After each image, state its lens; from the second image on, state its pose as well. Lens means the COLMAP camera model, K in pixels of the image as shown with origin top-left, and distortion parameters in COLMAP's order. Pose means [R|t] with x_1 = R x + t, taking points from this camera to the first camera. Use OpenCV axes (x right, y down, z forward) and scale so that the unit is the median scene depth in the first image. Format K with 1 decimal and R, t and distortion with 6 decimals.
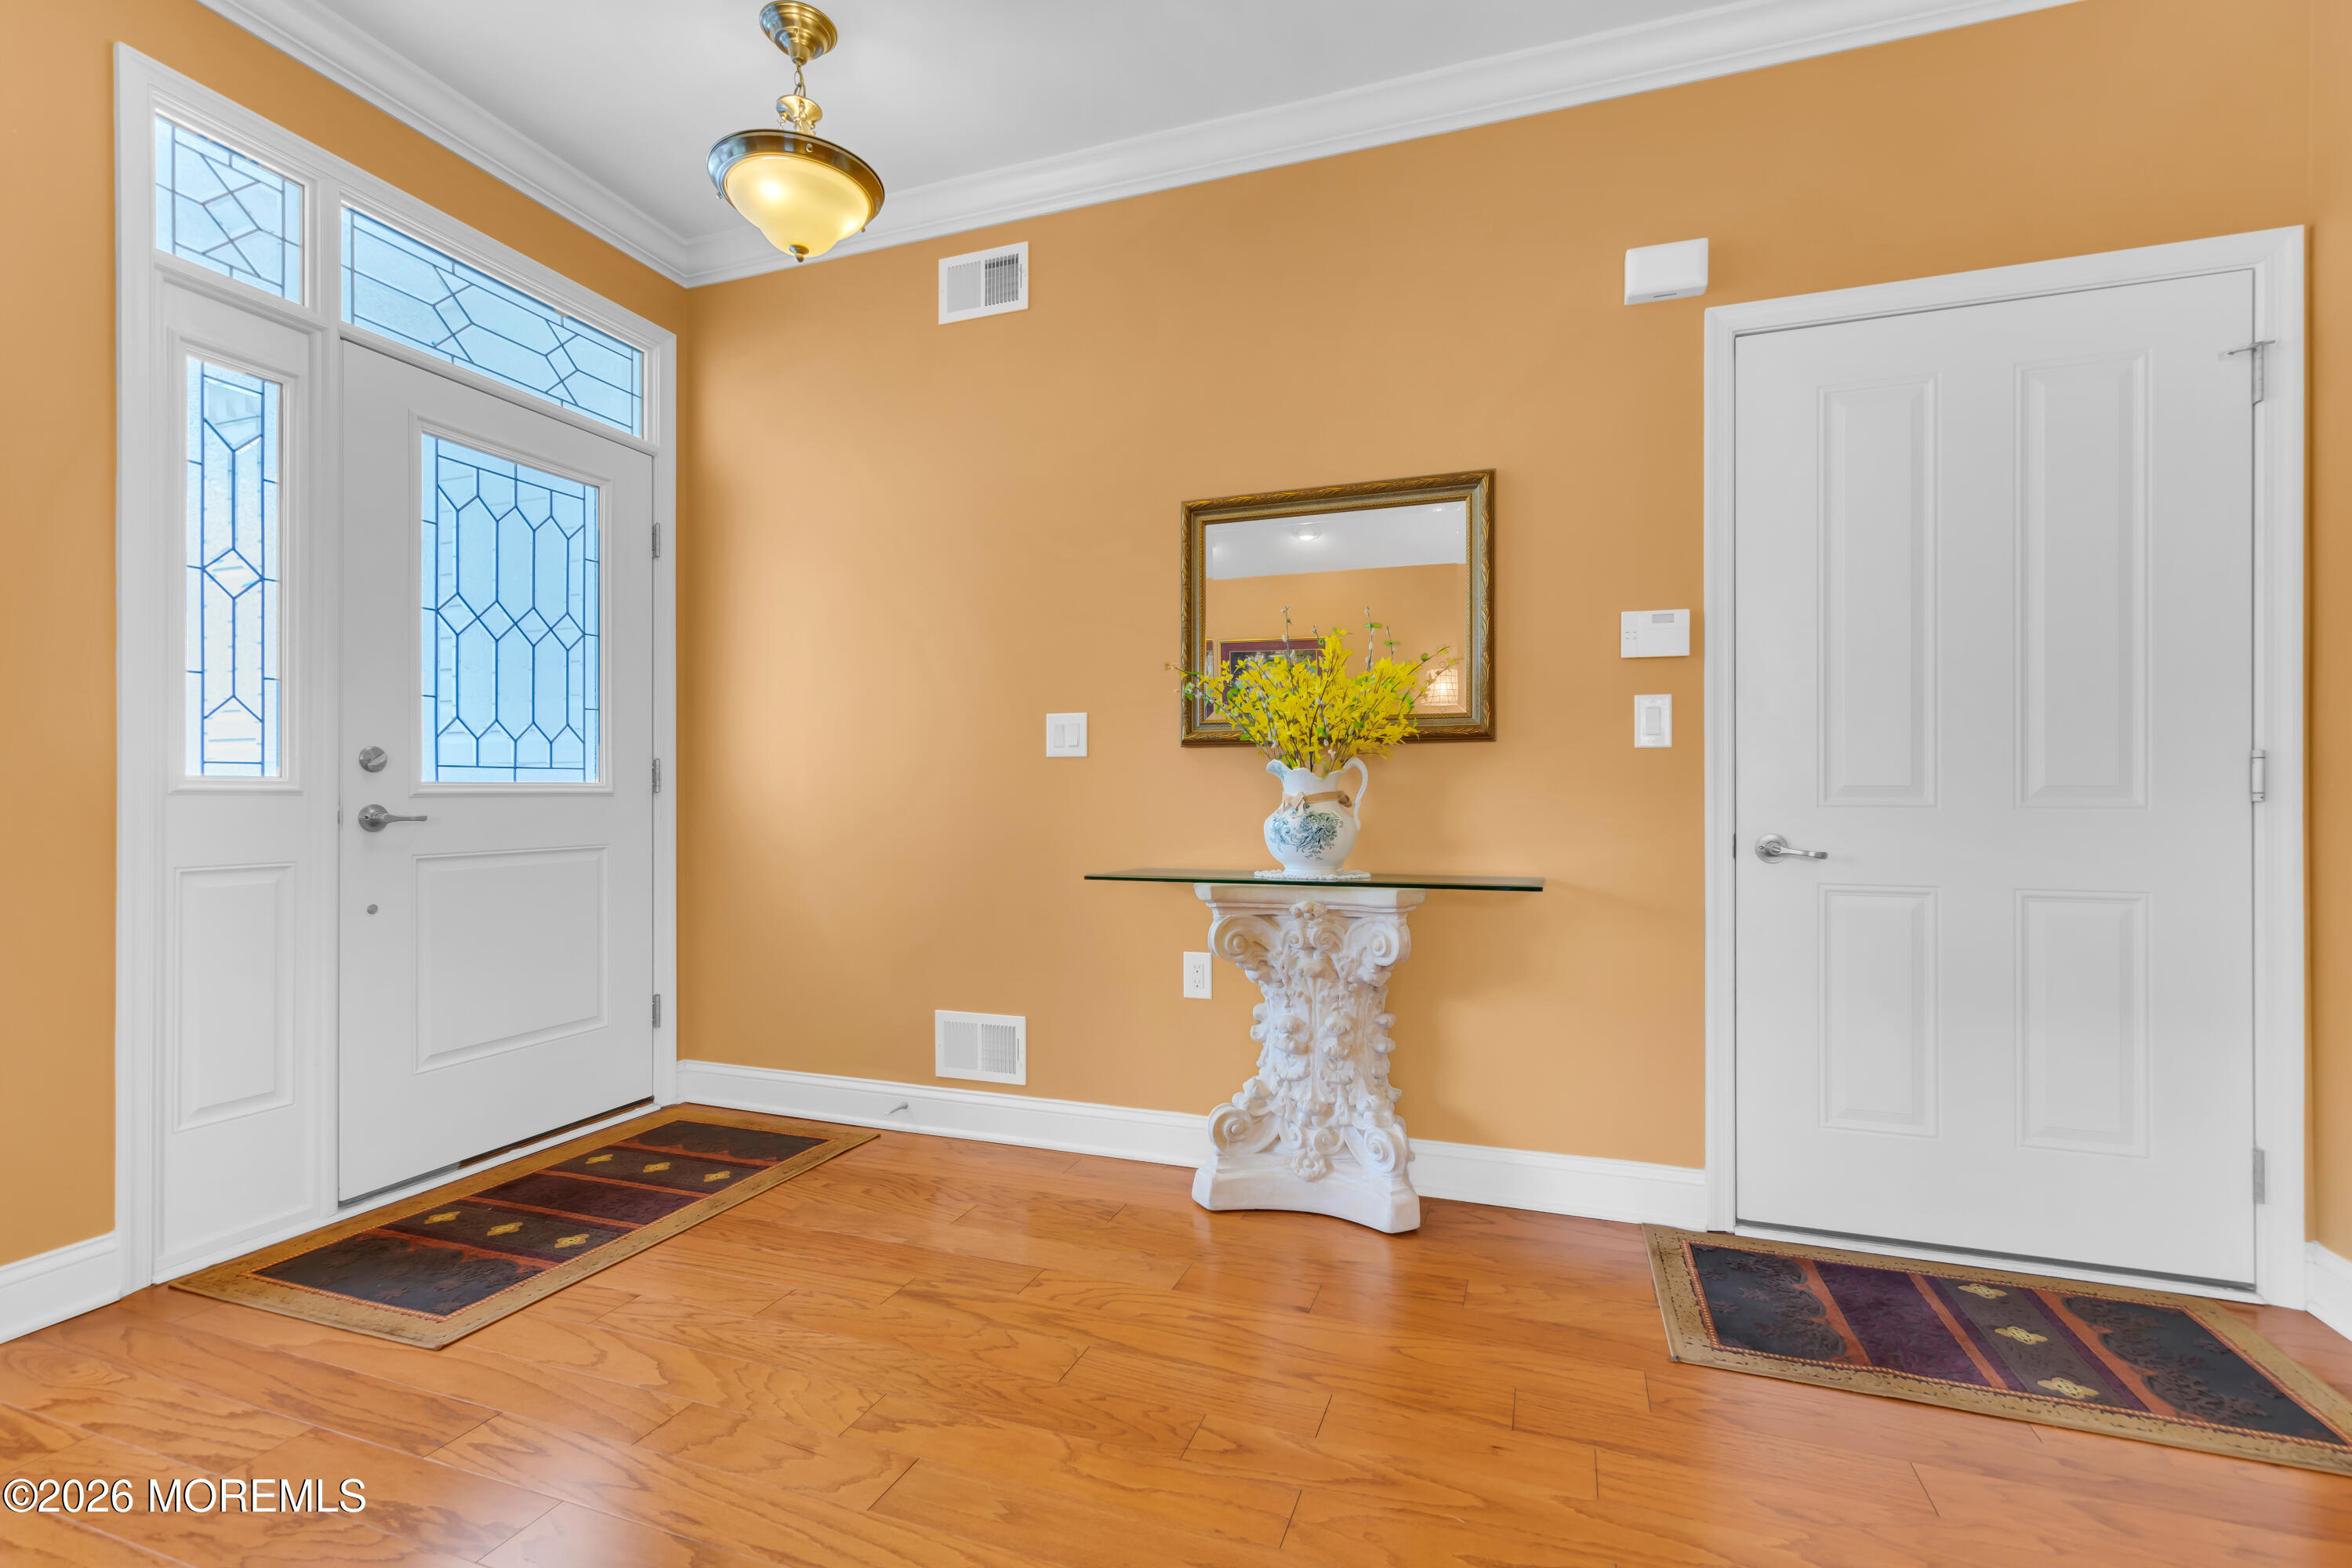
lens RADIAL K [[1064.1, 0, 1178.3], [0, 1064.1, 788.3], [0, 0, 1]] dist [0.000940, 0.004475]
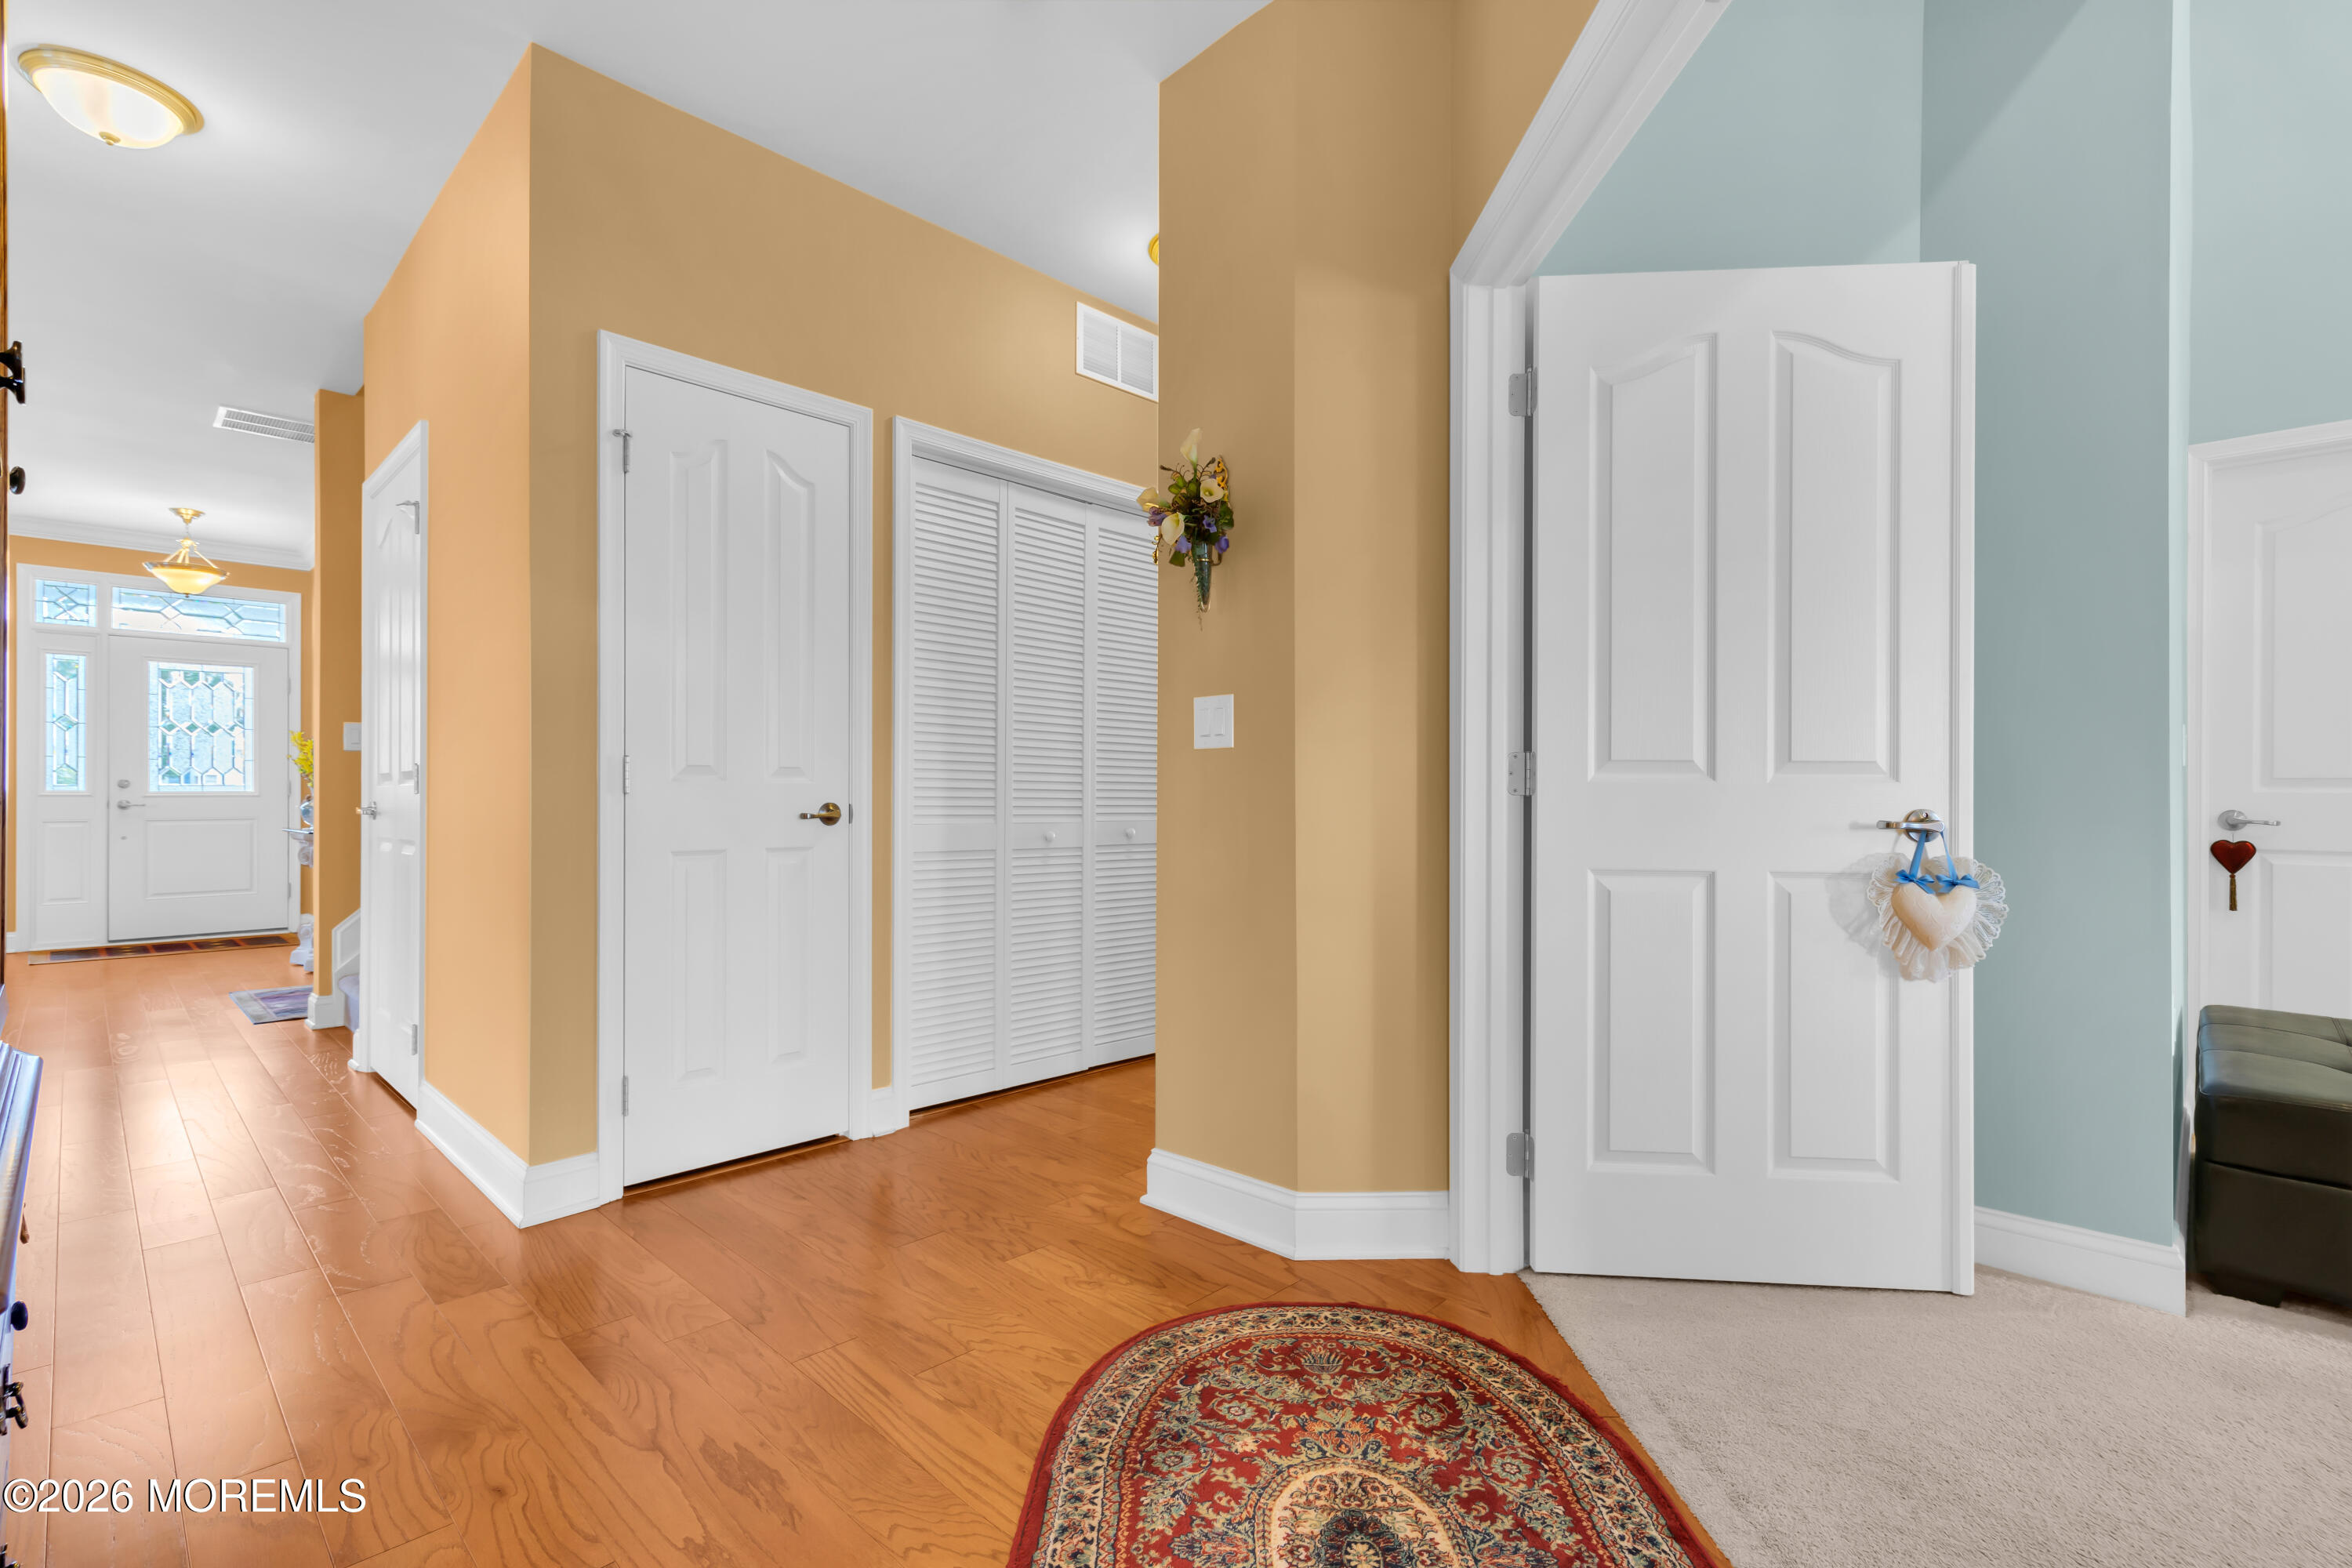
lens RADIAL K [[1064.1, 0, 1163.5], [0, 1064.1, 805.8], [0, 0, 1]] dist [0.000940, 0.004475]
pose [[0.907943, 0.000209, -0.419094, 2.820396], [0.002879, 0.999973, 0.006737, 0.018624], [0.419084, -0.007323, 0.907918, -0.374109]]
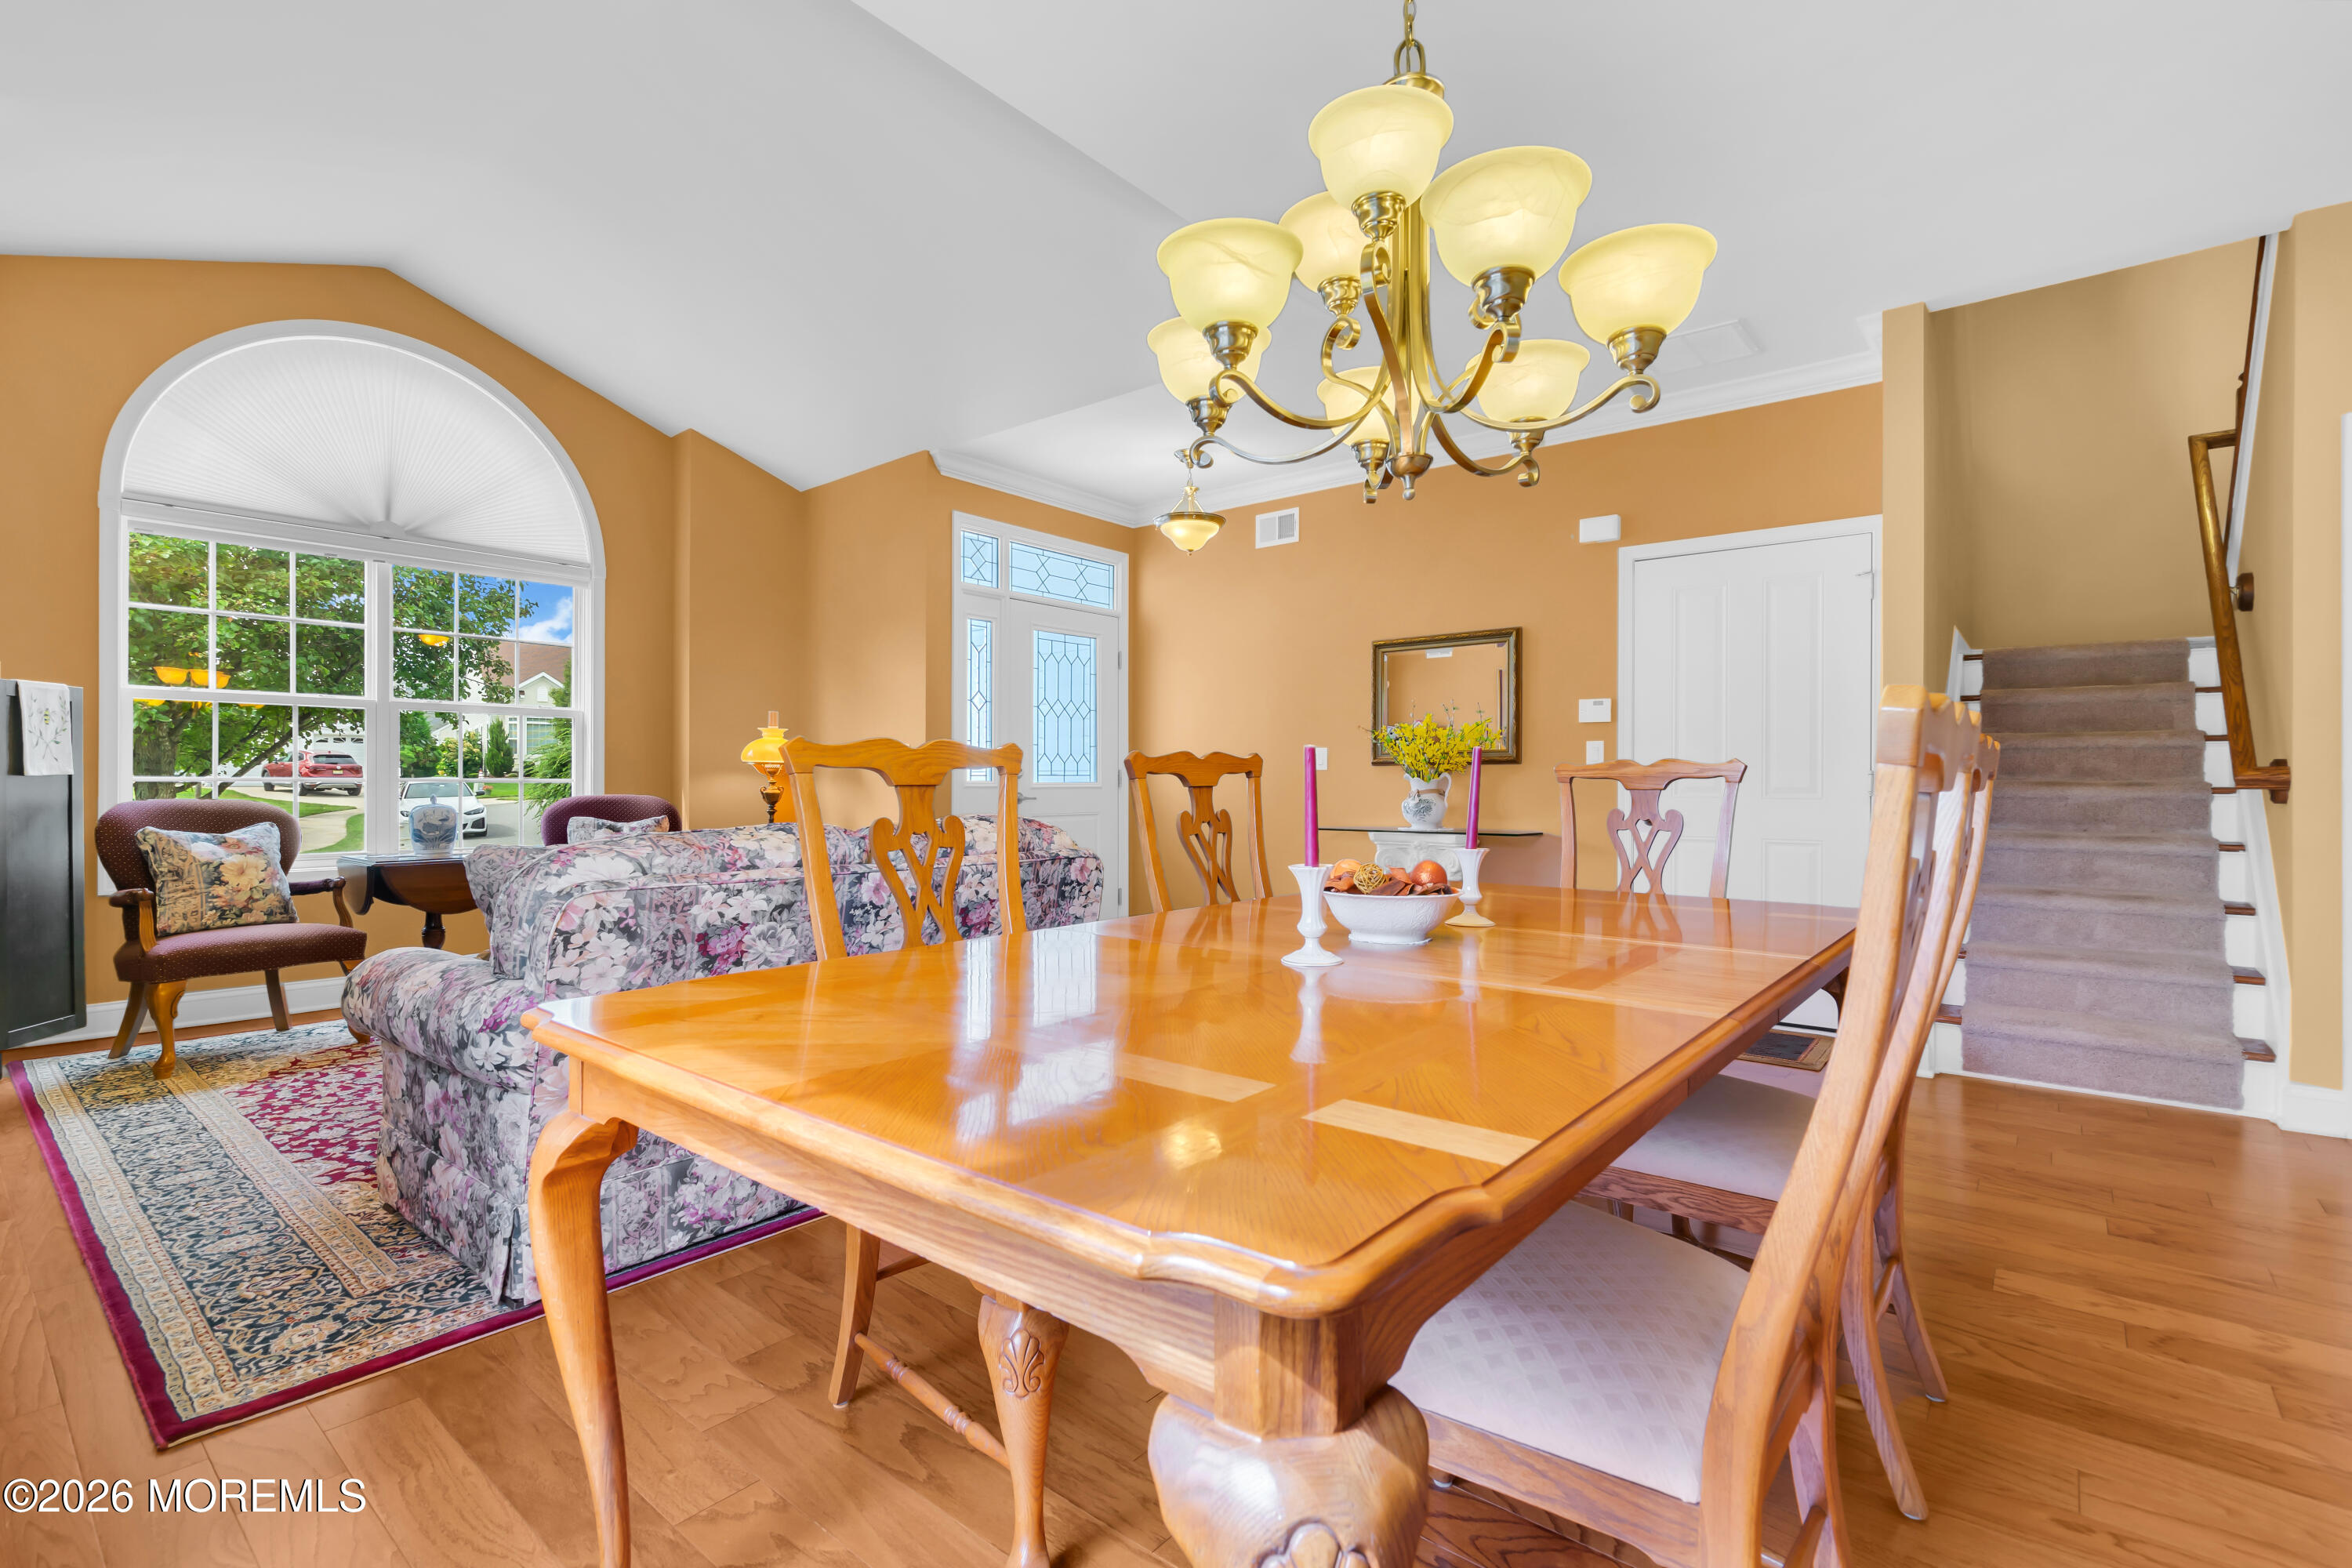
lens RADIAL K [[1064.1, 0, 1163.0], [0, 1064.1, 780.0], [0, 0, 1]] dist [0.000940, 0.004475]
pose [[0.938113, 0.002100, -0.346324, 0.361290], [-0.001603, 0.999997, 0.001722, -0.016104], [0.346327, -0.001060, 0.938113, -1.101027]]
